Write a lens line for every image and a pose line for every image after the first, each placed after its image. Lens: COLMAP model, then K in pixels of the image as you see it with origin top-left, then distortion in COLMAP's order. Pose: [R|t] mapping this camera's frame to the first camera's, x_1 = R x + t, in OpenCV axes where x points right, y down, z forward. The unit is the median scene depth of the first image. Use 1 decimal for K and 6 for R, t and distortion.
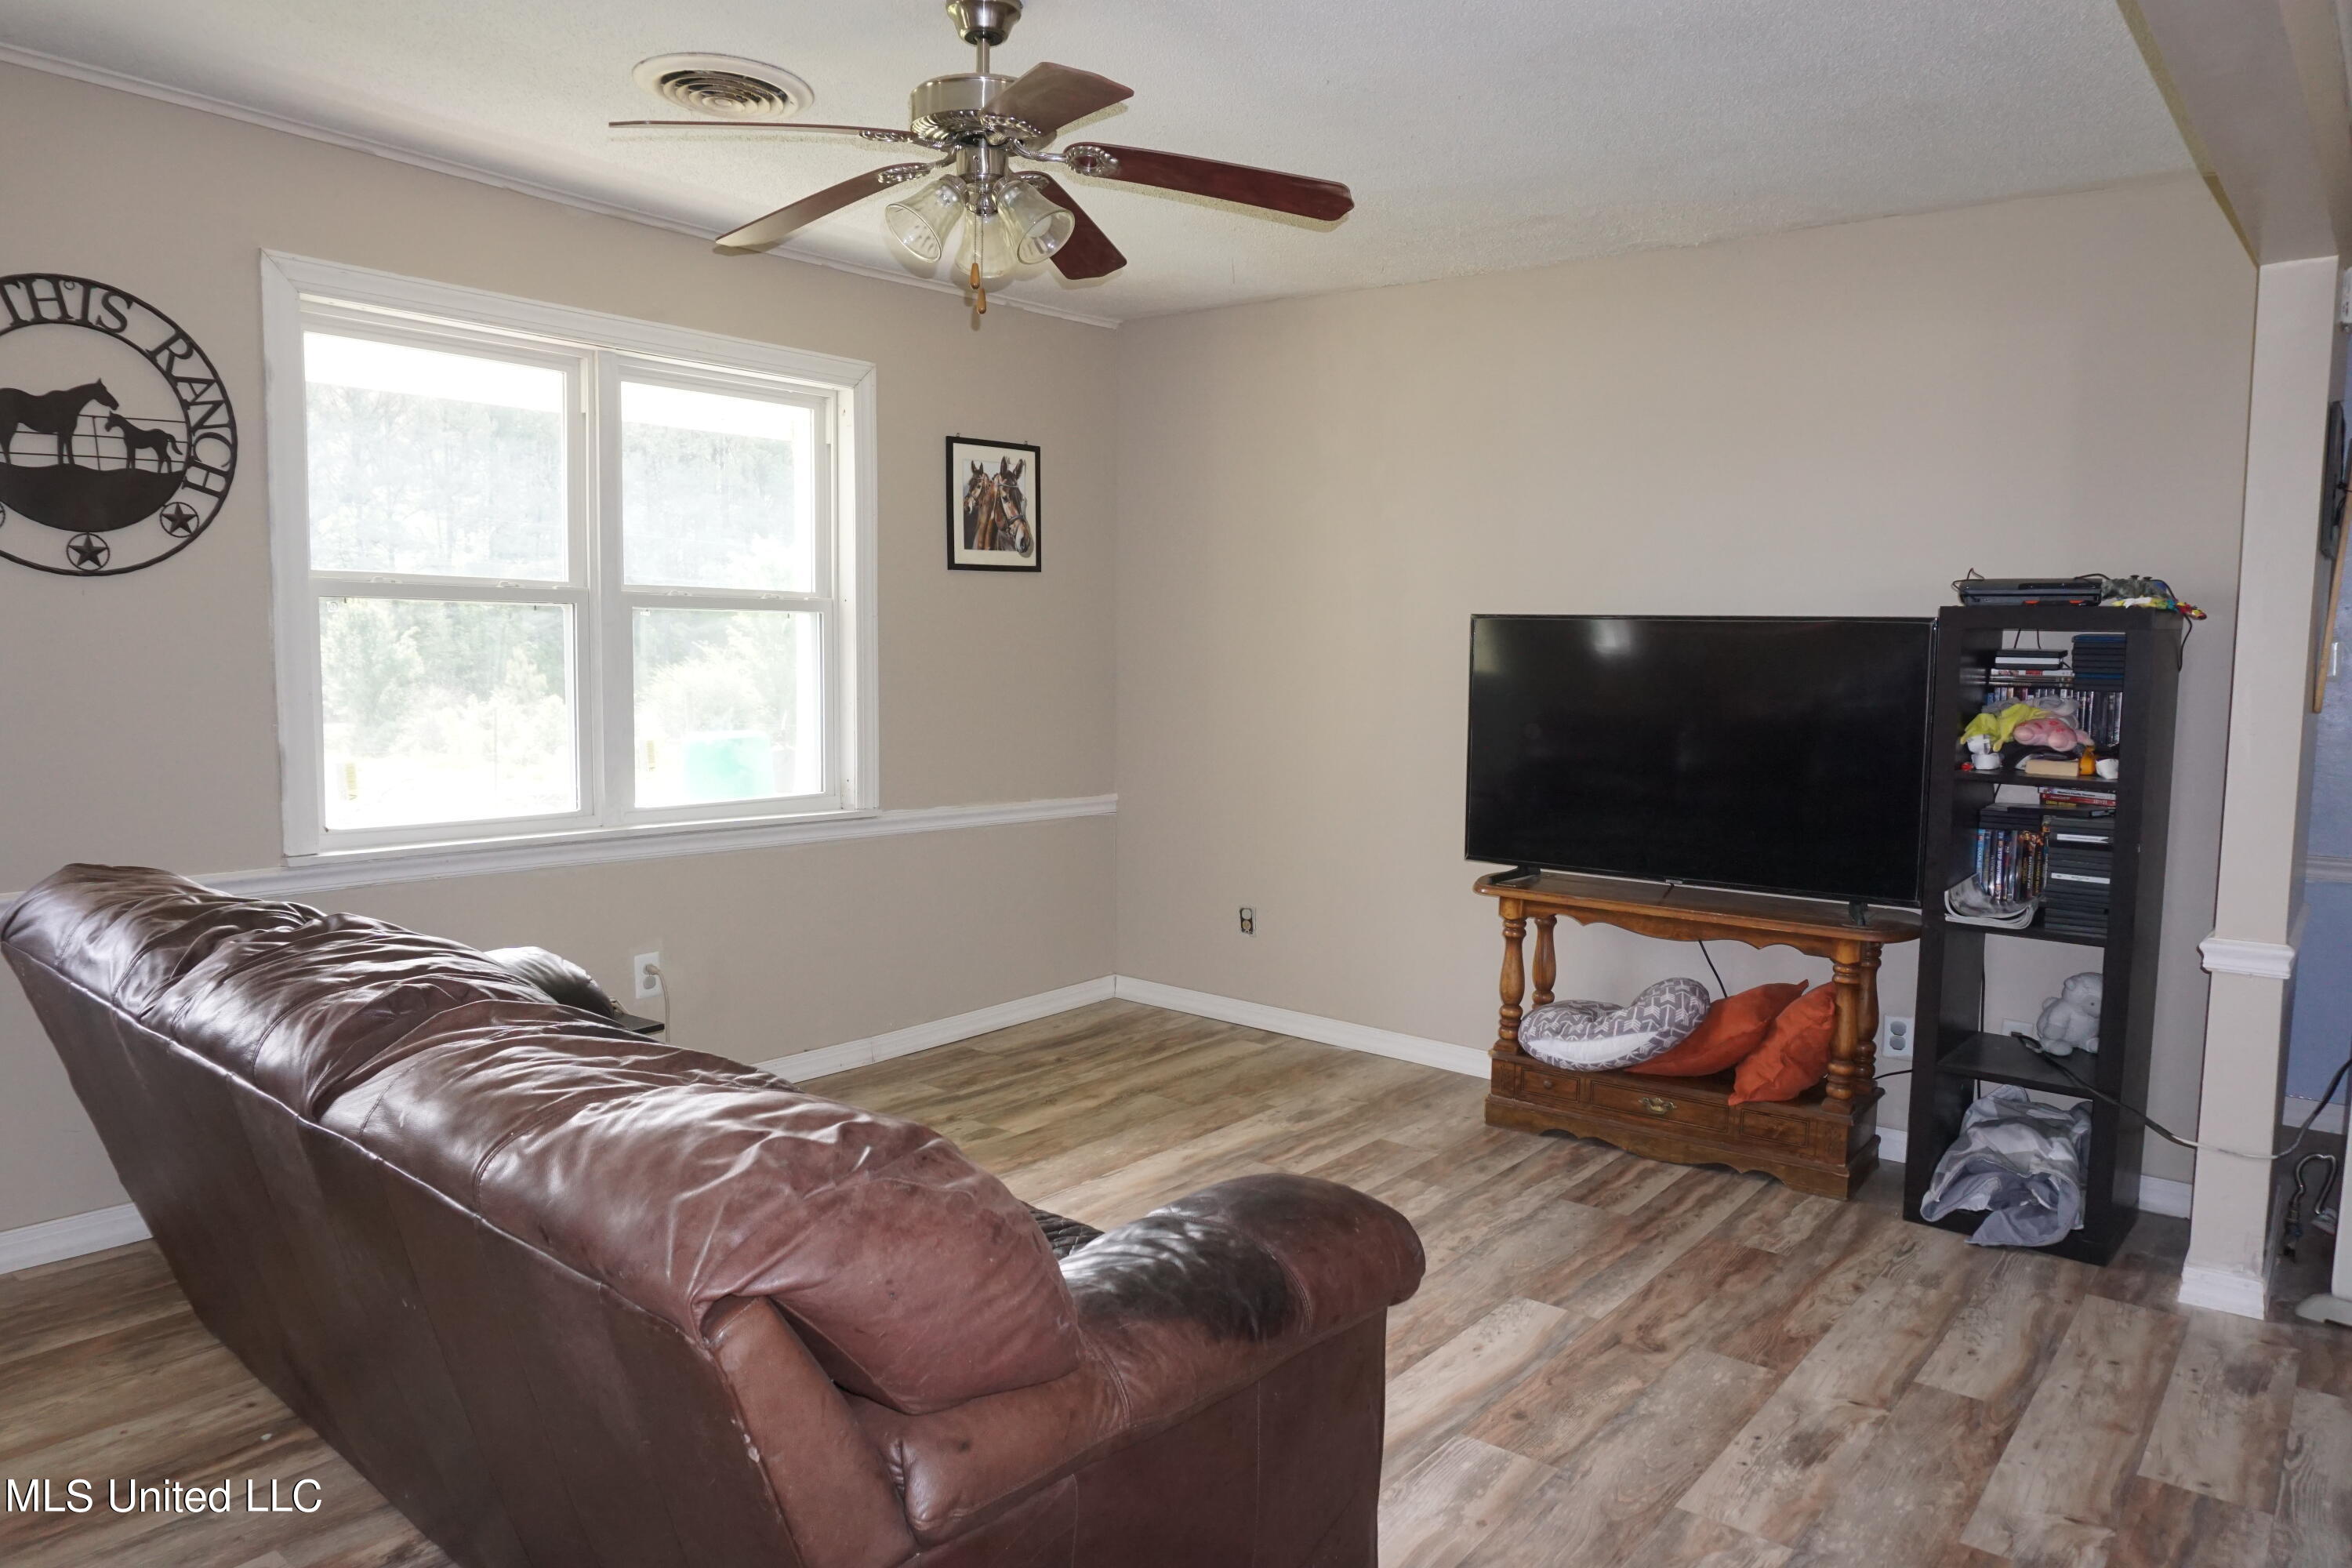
lens RADIAL K [[1584.4, 0, 1096.3], [0, 1584.4, 789.6], [0, 0, 1]] dist [-0.085868, 0.084690]
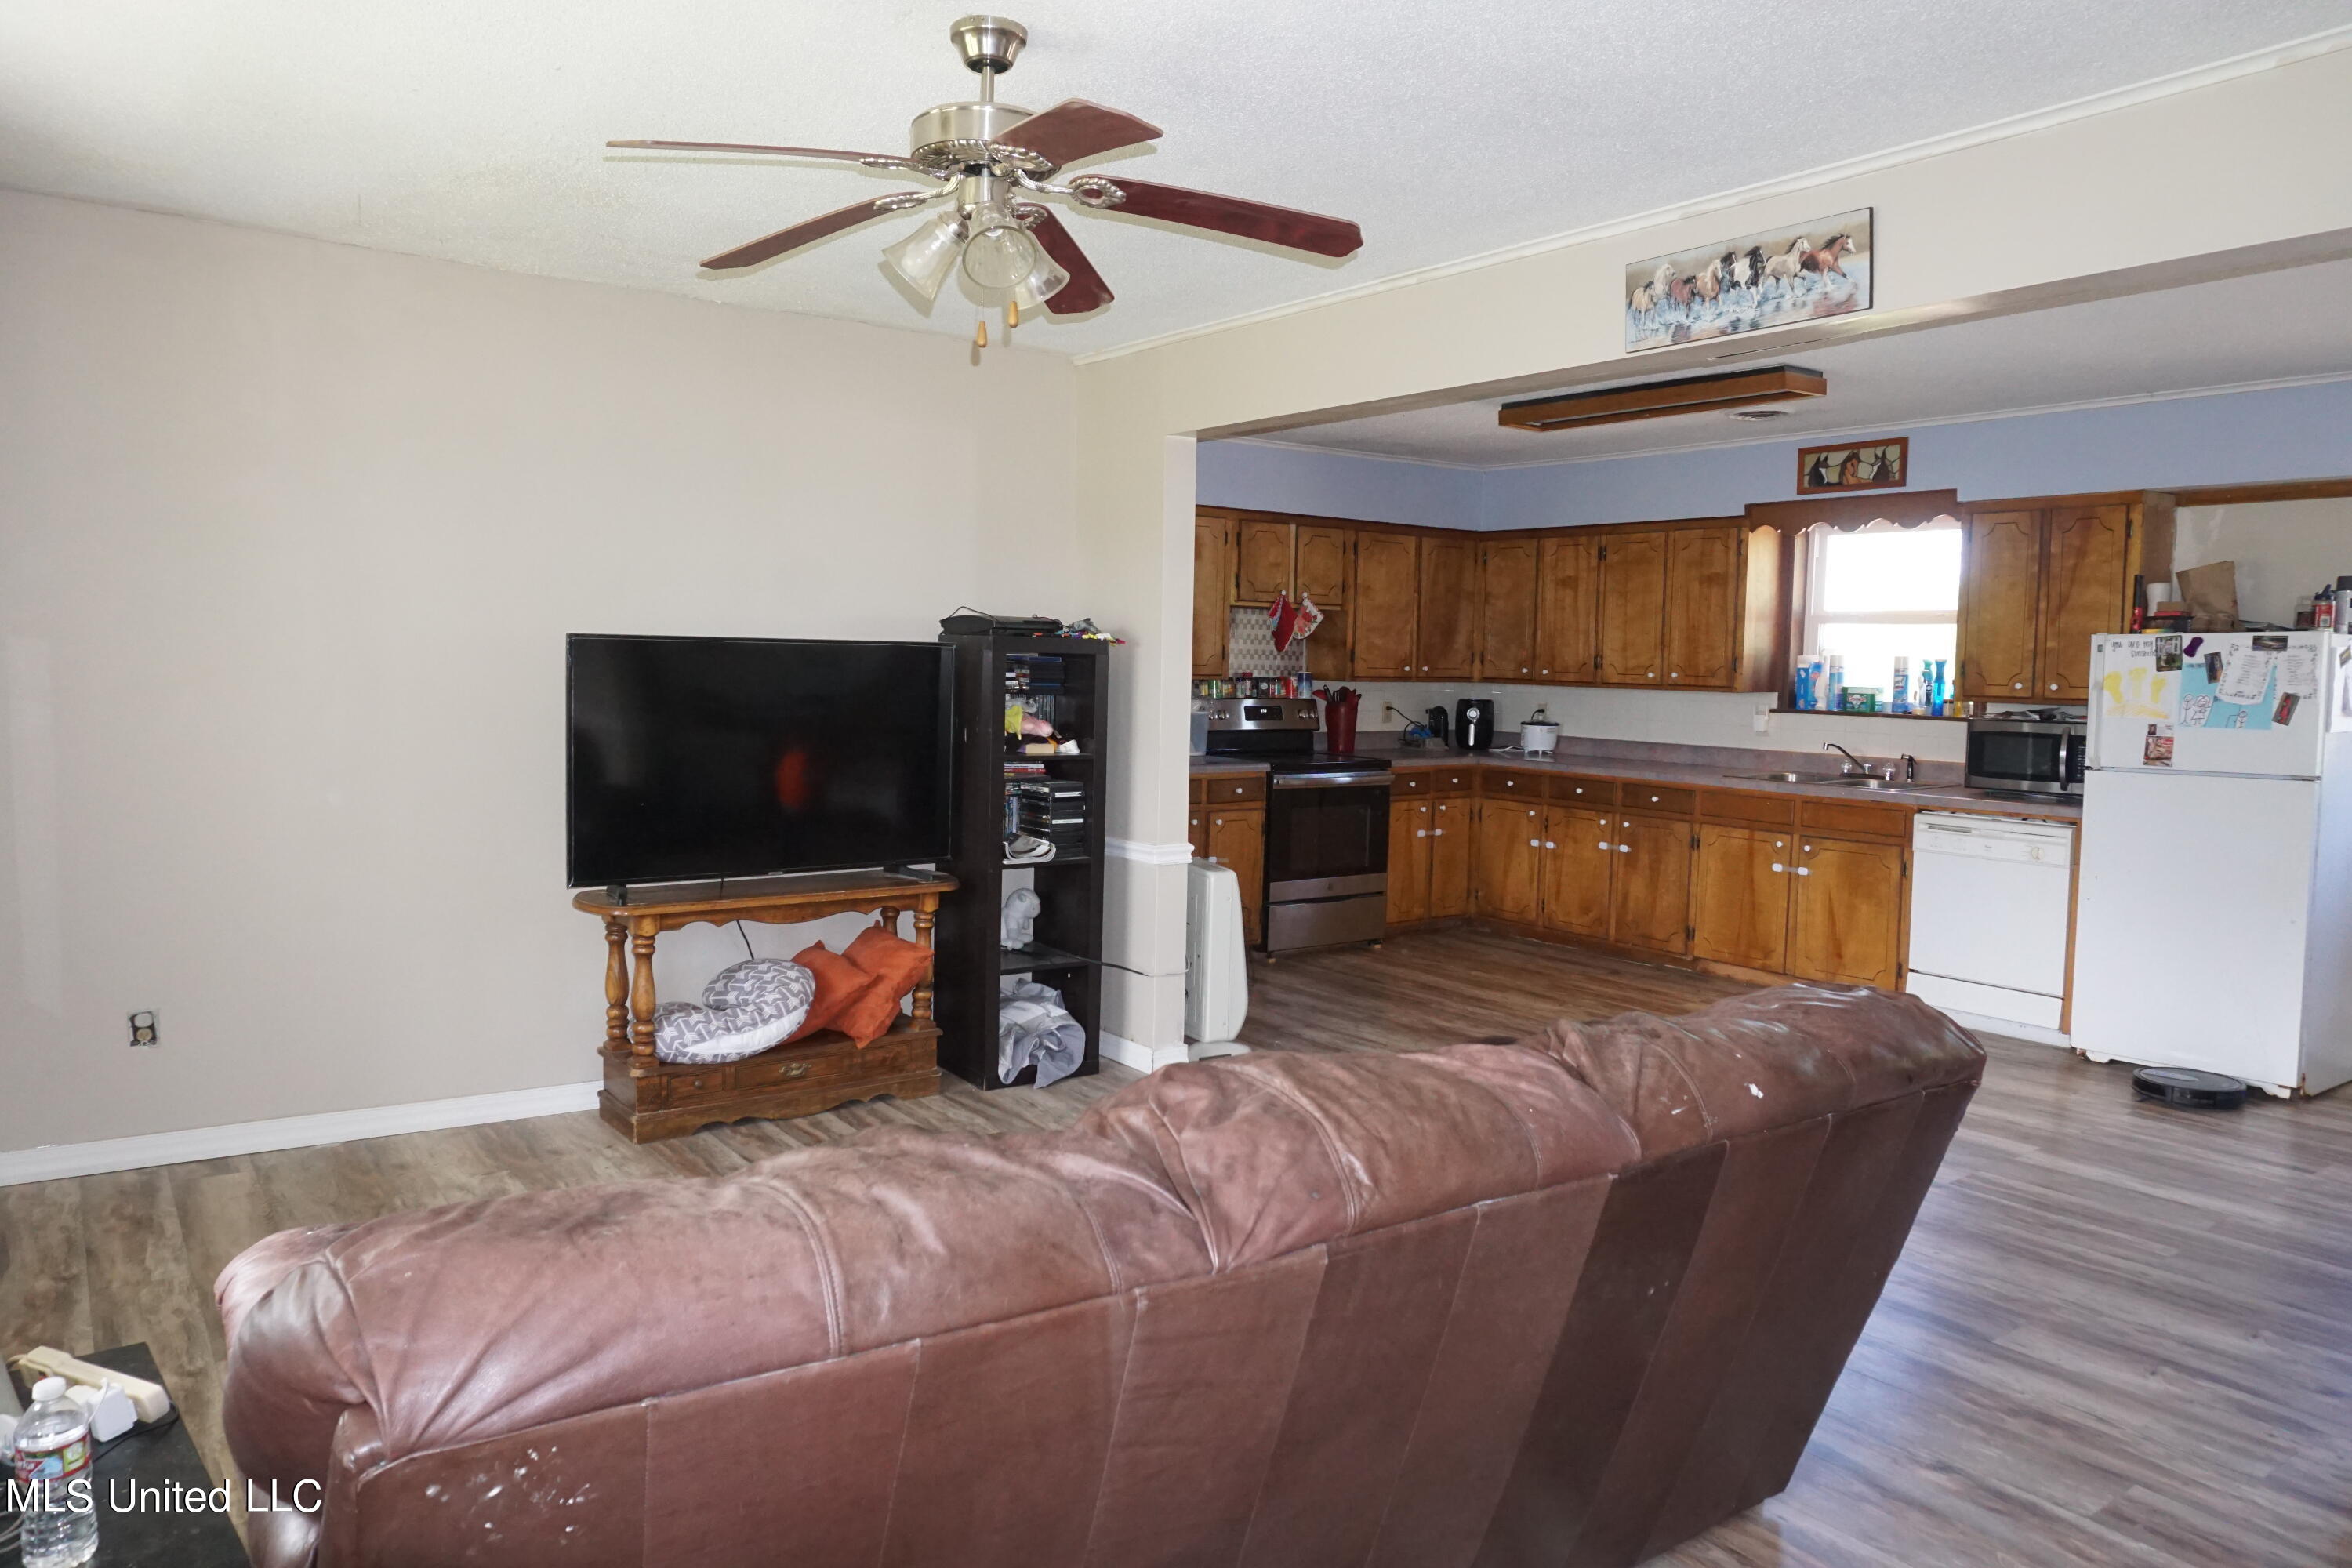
lens RADIAL K [[1578.5, 0, 1182.1], [0, 1578.5, 779.8], [0, 0, 1]] dist [-0.054569, 0.041605]
pose [[0.227475, -0.080549, 0.970447, -0.672968], [0.078797, 0.994828, 0.064103, -0.059392], [-0.970591, 0.061887, 0.232645, 0.449960]]
